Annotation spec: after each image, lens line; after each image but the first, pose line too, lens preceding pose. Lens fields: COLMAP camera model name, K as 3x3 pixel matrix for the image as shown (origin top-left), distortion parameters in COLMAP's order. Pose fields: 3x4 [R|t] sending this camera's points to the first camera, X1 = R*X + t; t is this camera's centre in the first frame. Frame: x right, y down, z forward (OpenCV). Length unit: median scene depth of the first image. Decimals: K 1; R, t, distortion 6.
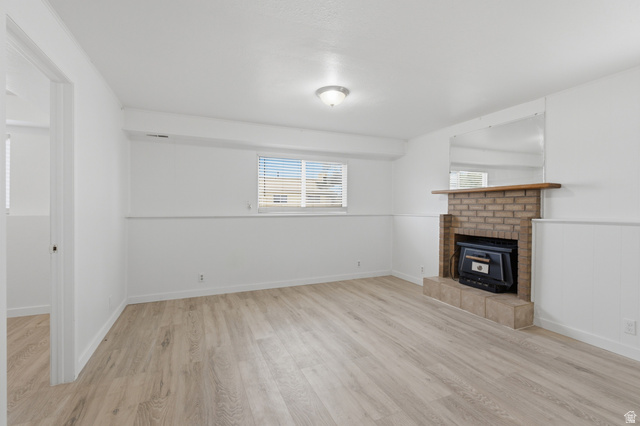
lens RADIAL K [[277.8, 0, 320.0], [0, 277.8, 213.0], [0, 0, 1]] dist [-0.000652, -0.000169]
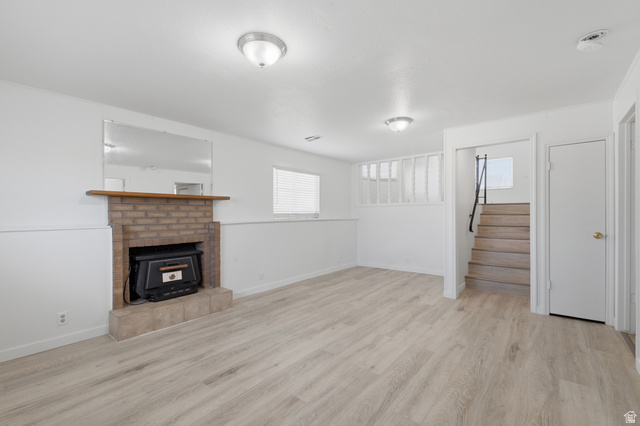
lens RADIAL K [[277.8, 0, 320.0], [0, 277.8, 213.0], [0, 0, 1]] dist [-0.000652, -0.000169]
pose [[-0.430641, 0.004381, 0.902513, -0.549158], [0.025275, 0.999655, 0.007207, -0.019528], [-0.902170, 0.025914, -0.430603, 0.999120]]
